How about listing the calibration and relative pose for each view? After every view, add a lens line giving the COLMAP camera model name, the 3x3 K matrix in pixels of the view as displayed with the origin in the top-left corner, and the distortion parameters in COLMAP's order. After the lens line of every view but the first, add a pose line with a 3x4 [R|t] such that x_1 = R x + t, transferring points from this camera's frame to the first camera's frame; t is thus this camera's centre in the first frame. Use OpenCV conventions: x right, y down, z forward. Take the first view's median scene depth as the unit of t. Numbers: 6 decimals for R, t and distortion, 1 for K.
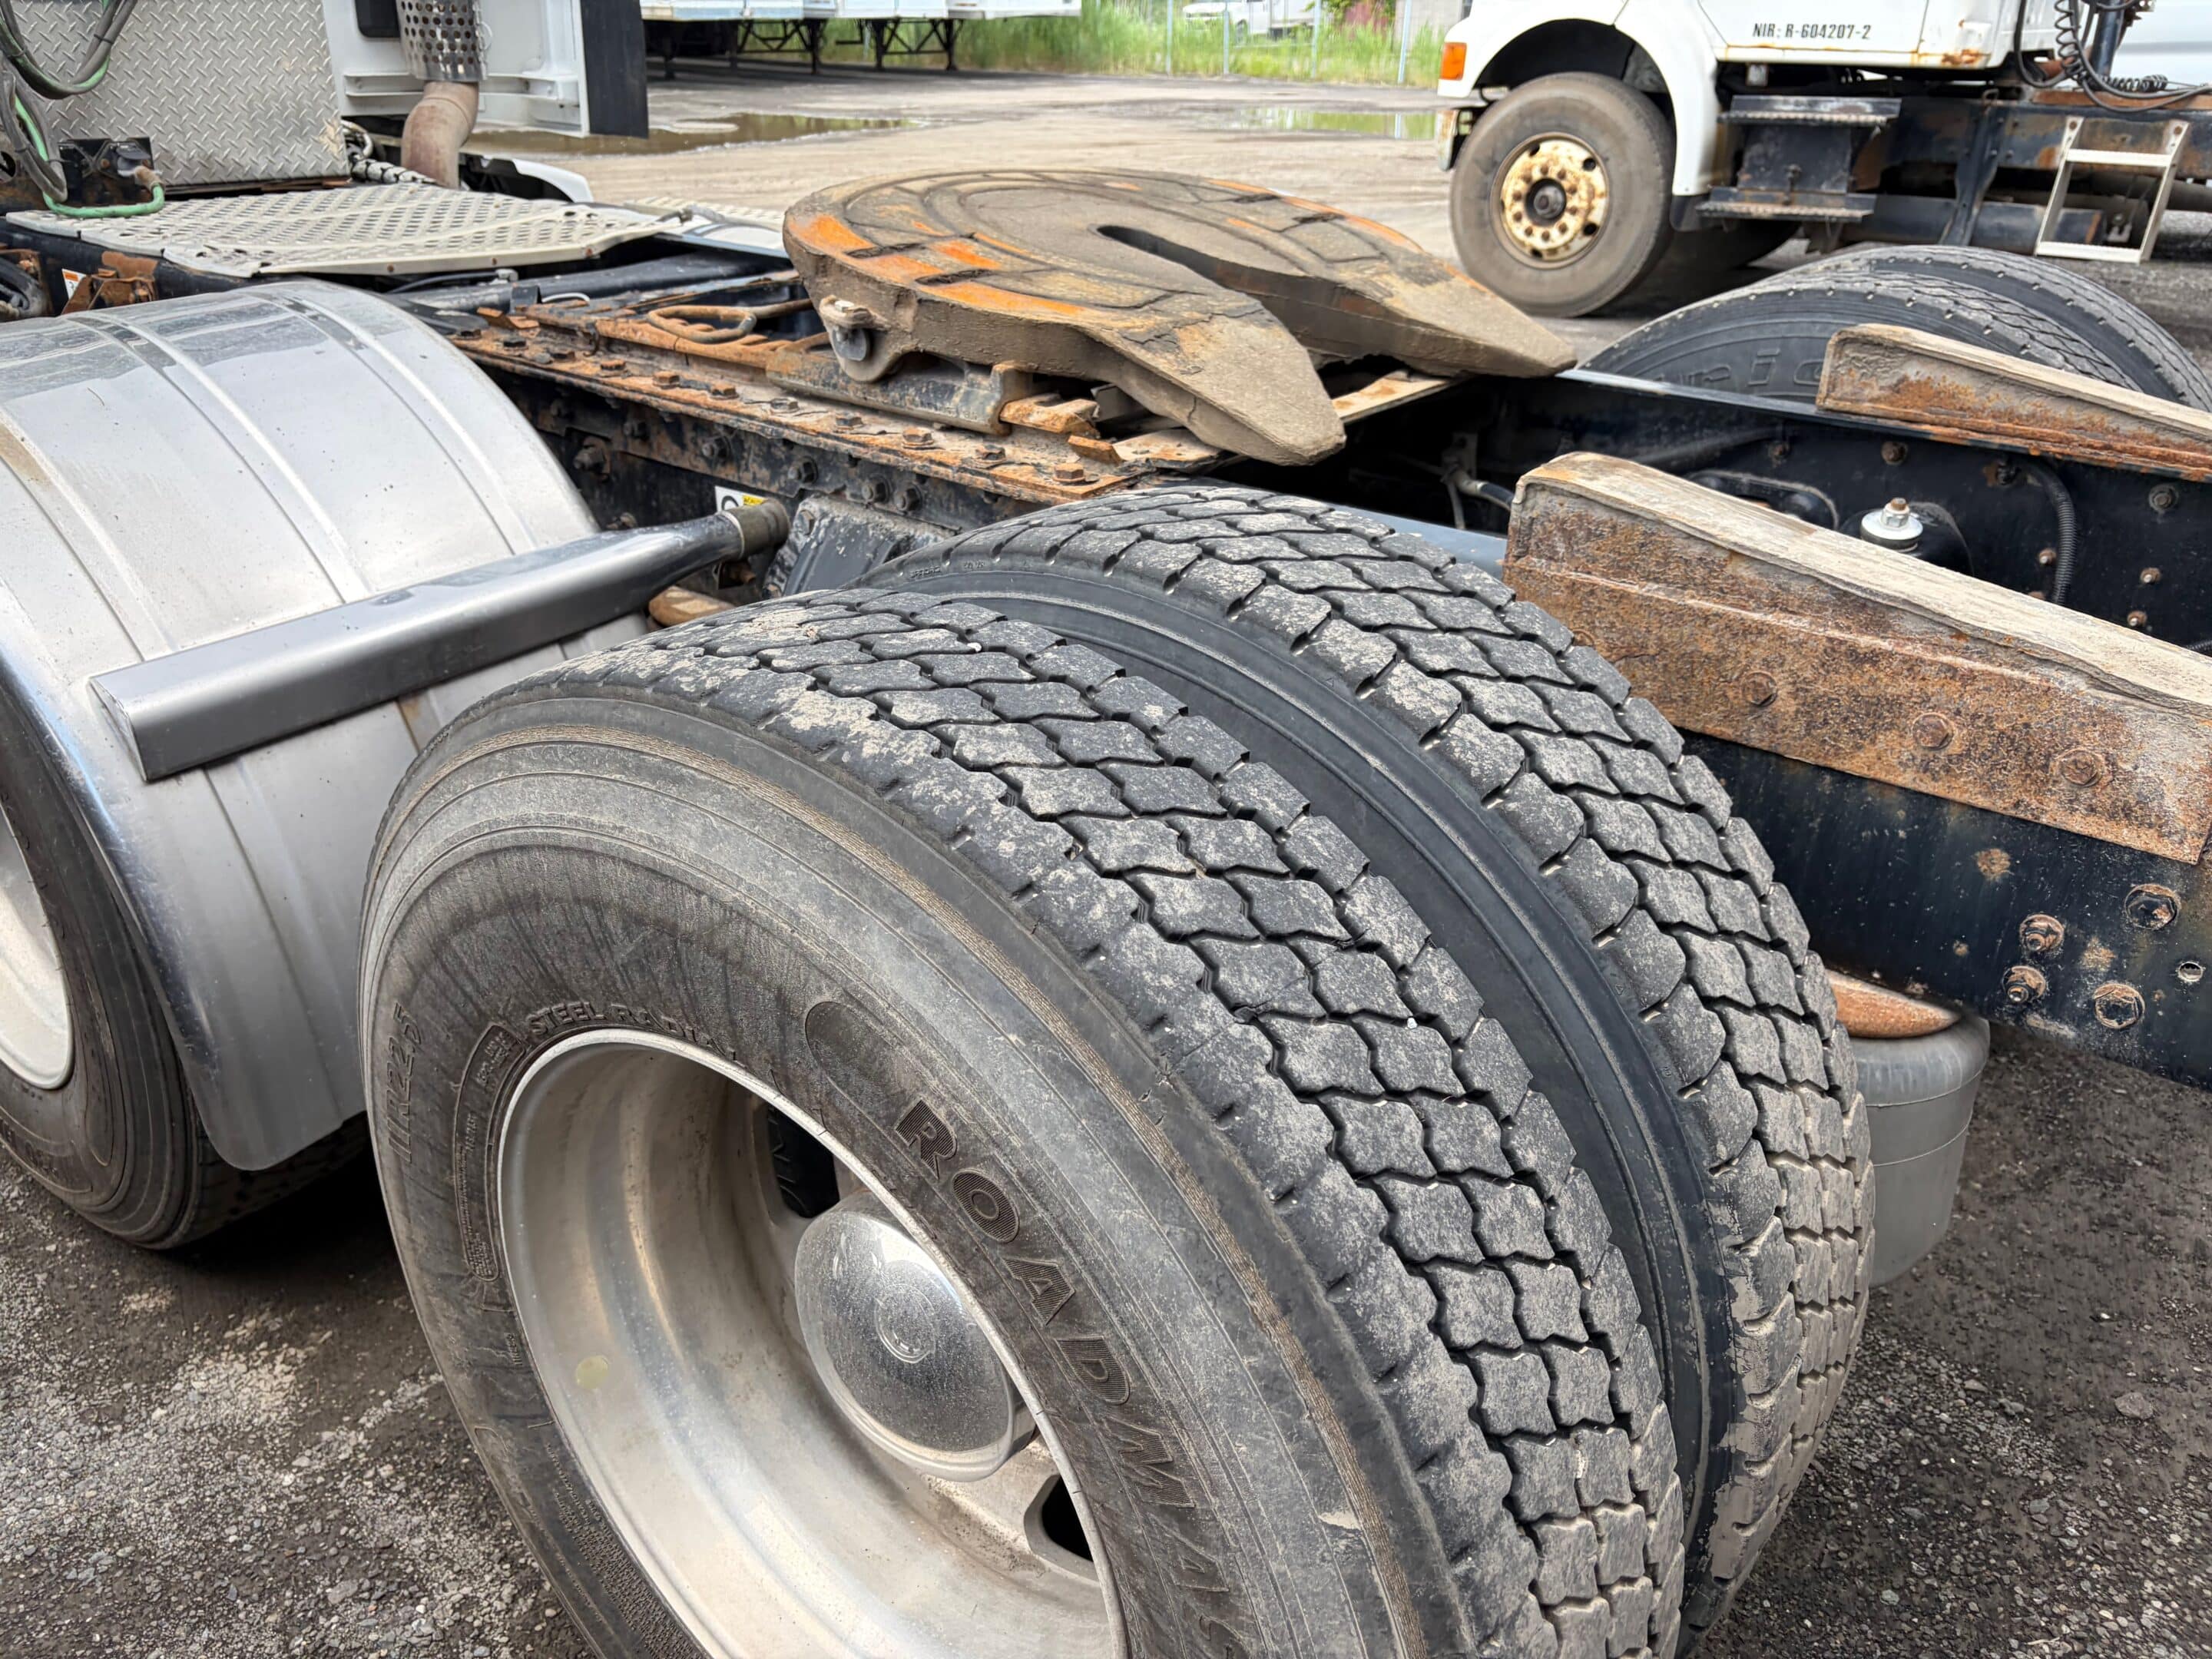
lens RADIAL K [[1682.7, 0, 1090.1], [0, 1682.7, 839.4], [0, 0, 1]] dist [0.037457, -0.039572]
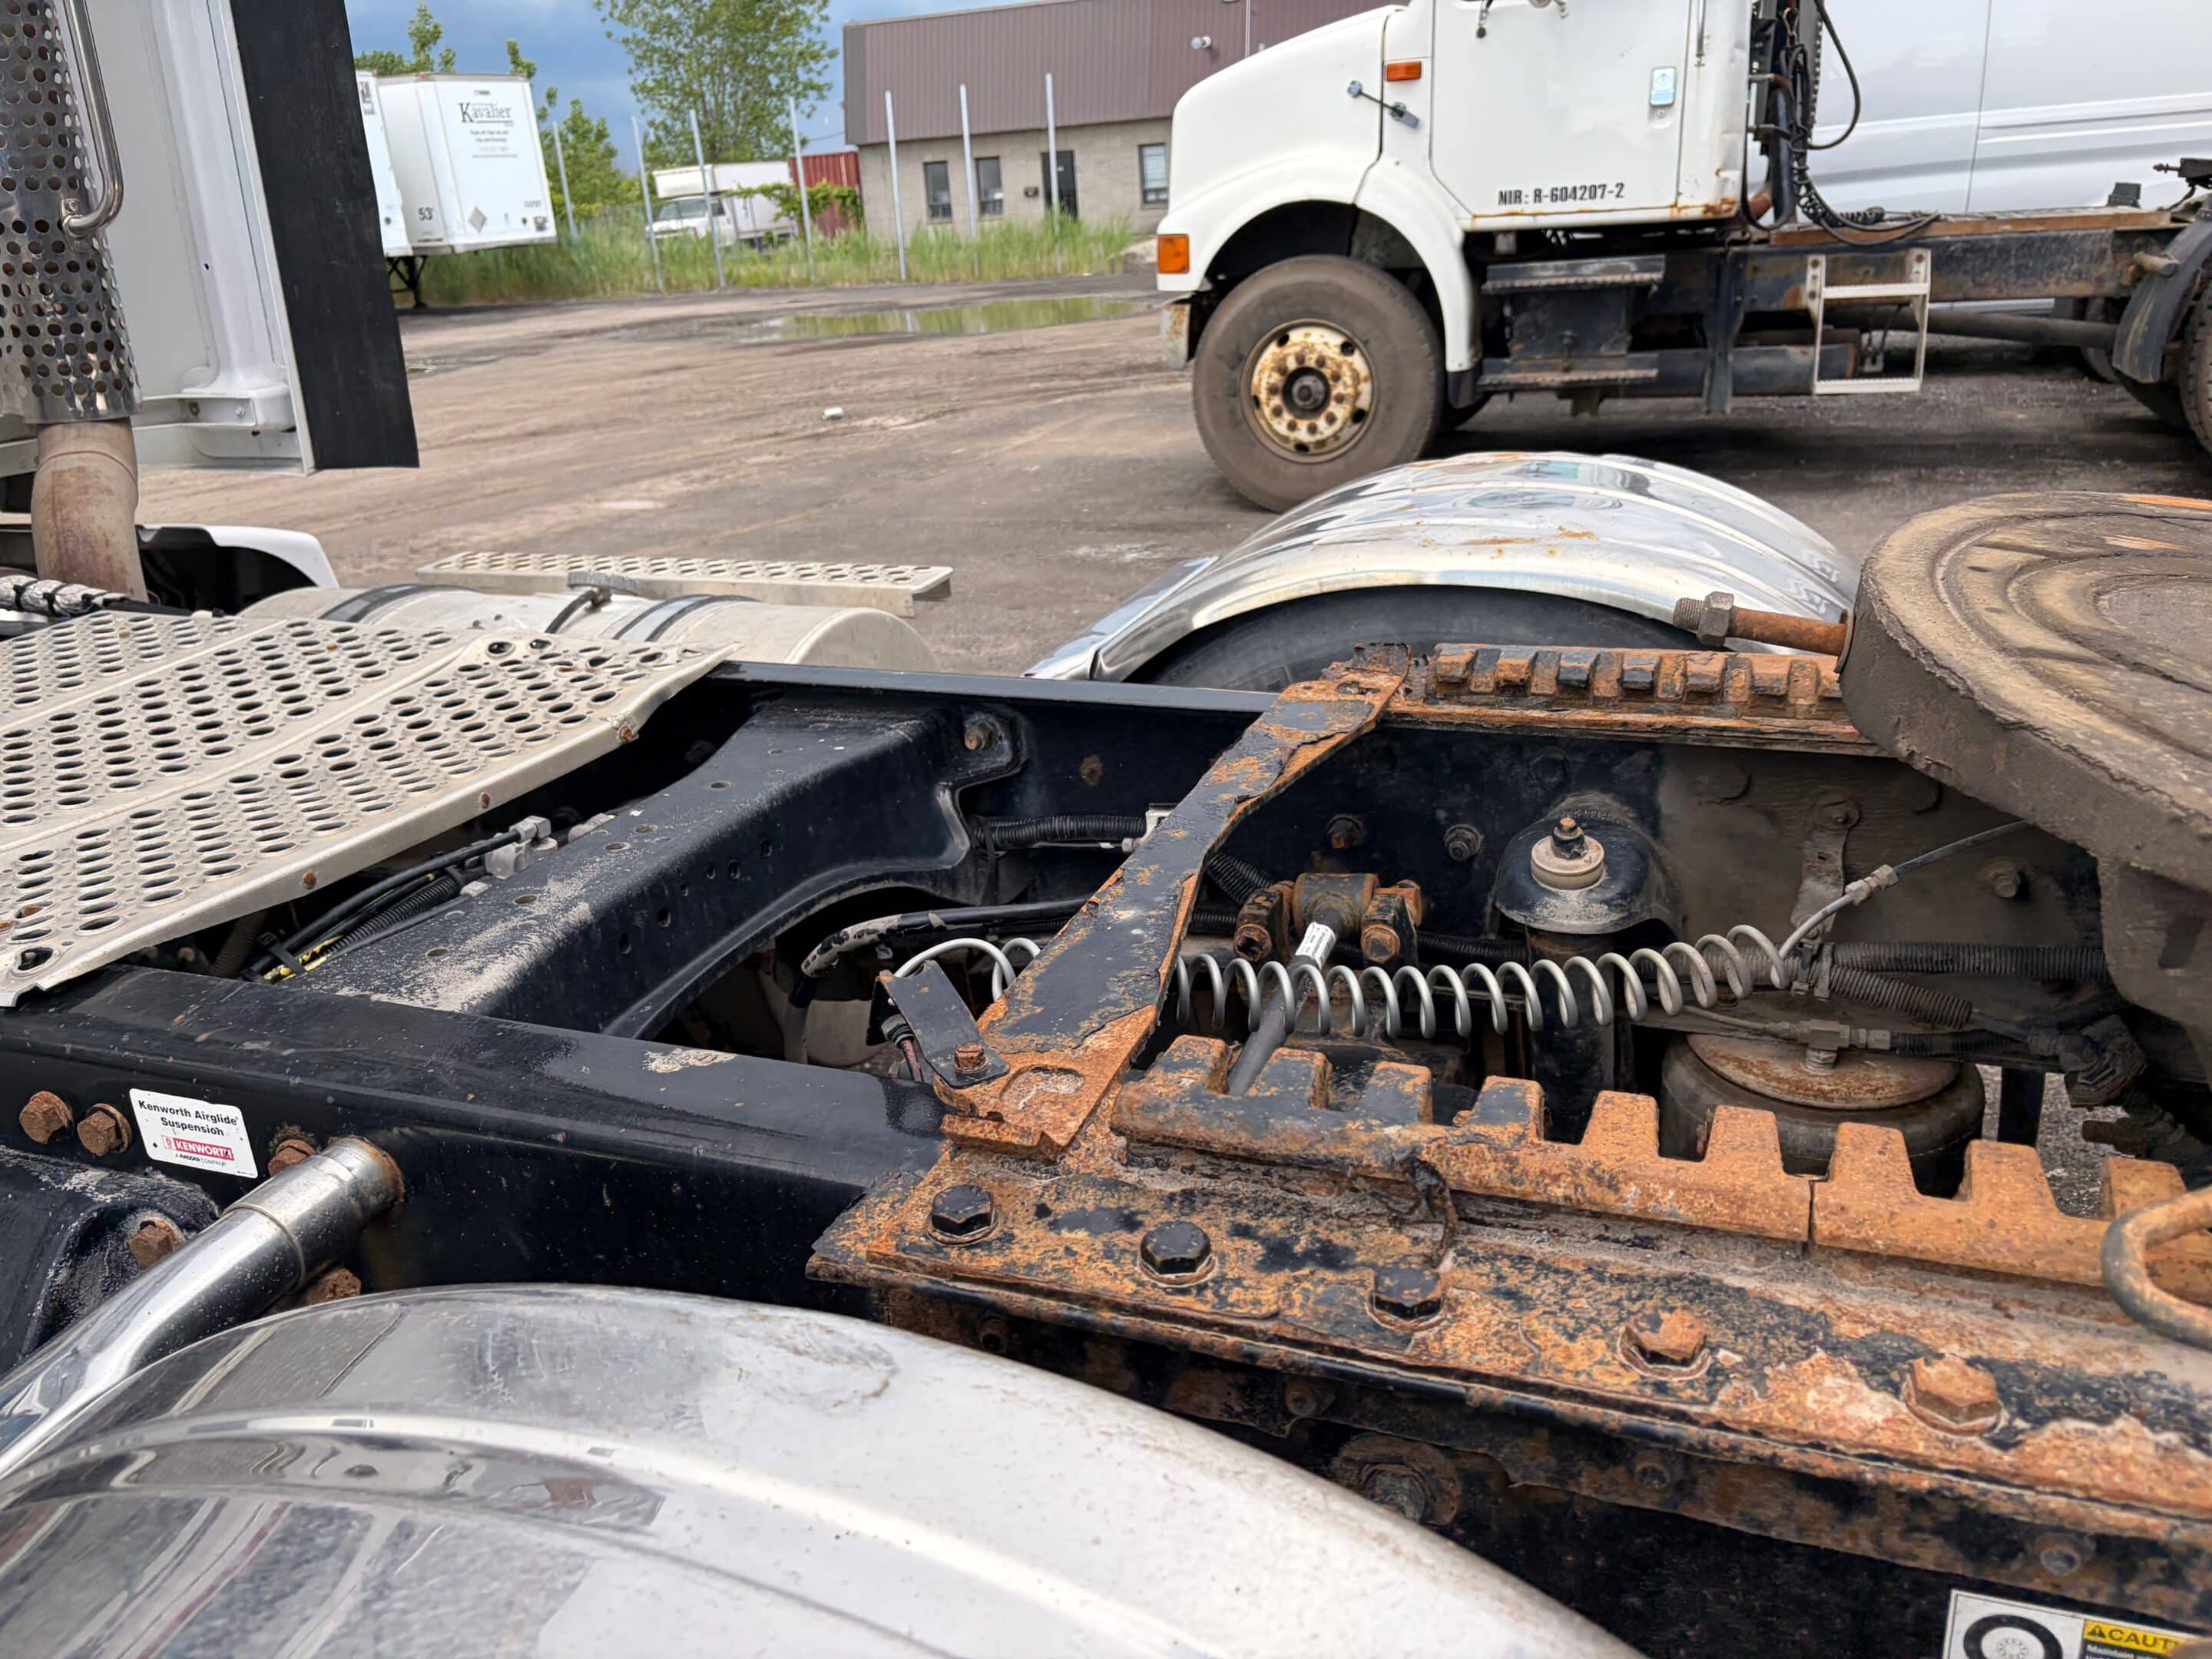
lens RADIAL K [[1682.7, 0, 1125.8], [0, 1682.7, 821.9], [0, 0, 1]] dist [0.037457, -0.039572]
pose [[0.944411, -0.176202, 0.277561, -0.486435], [0.205643, 0.975305, -0.080562, -0.400824], [-0.256512, 0.133162, 0.957324, 0.755984]]
